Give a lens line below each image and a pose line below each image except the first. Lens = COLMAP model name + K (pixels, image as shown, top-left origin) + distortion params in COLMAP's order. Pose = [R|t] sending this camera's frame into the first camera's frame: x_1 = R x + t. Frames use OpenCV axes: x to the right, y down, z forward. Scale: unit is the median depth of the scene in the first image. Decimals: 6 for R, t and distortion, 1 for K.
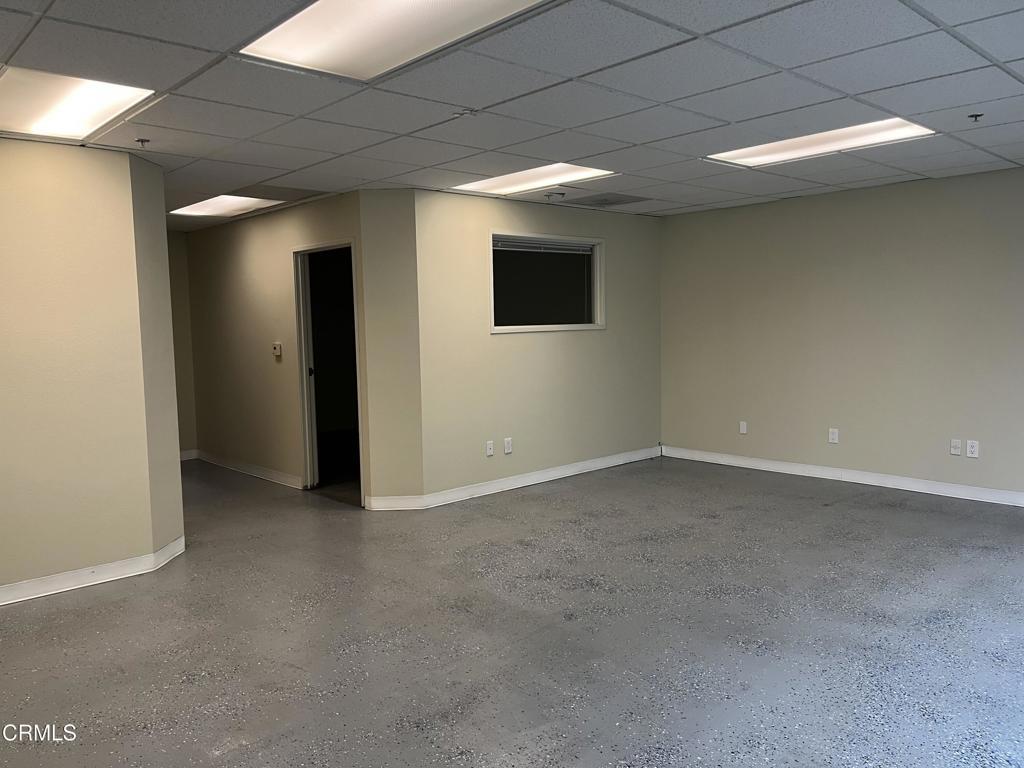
lens RADIAL K [[778.5, 0, 510.2], [0, 778.5, 383.1], [0, 0, 1]] dist [0.033235, -0.026981]
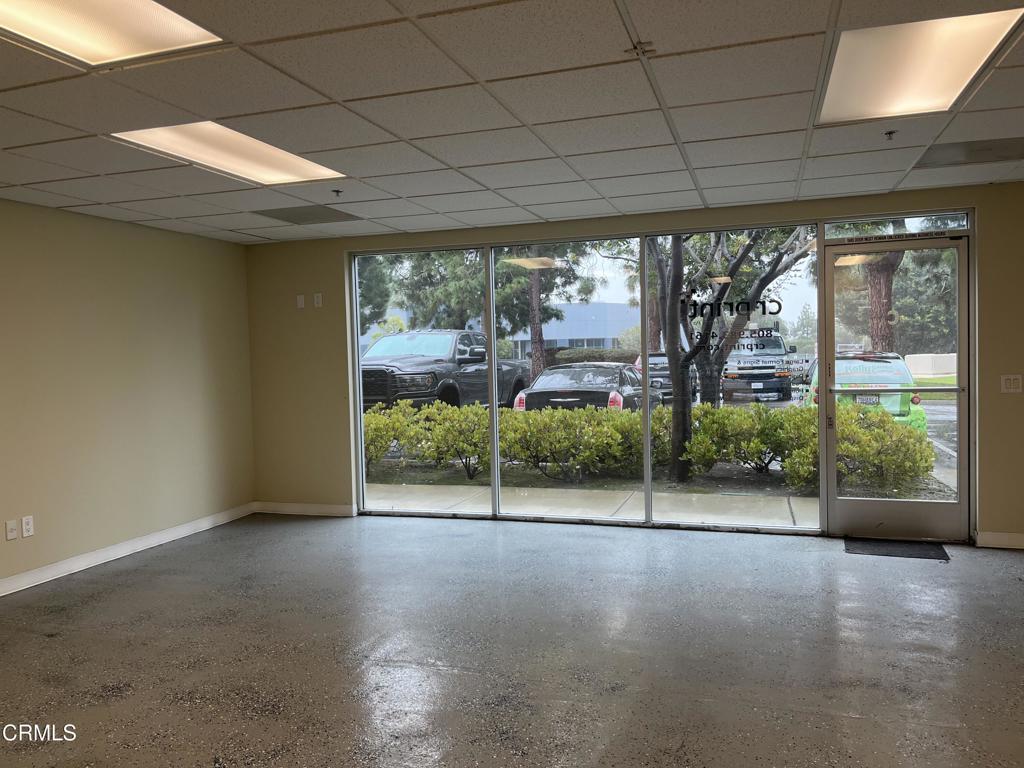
lens RADIAL K [[778.5, 0, 510.0], [0, 778.5, 384.2], [0, 0, 1]] dist [0.033235, -0.026981]
pose [[-0.489552, -0.001631, 0.871973, -0.460937], [0.107827, 0.992210, 0.062393, -0.074238], [-0.865282, 0.124567, -0.485562, 1.105301]]
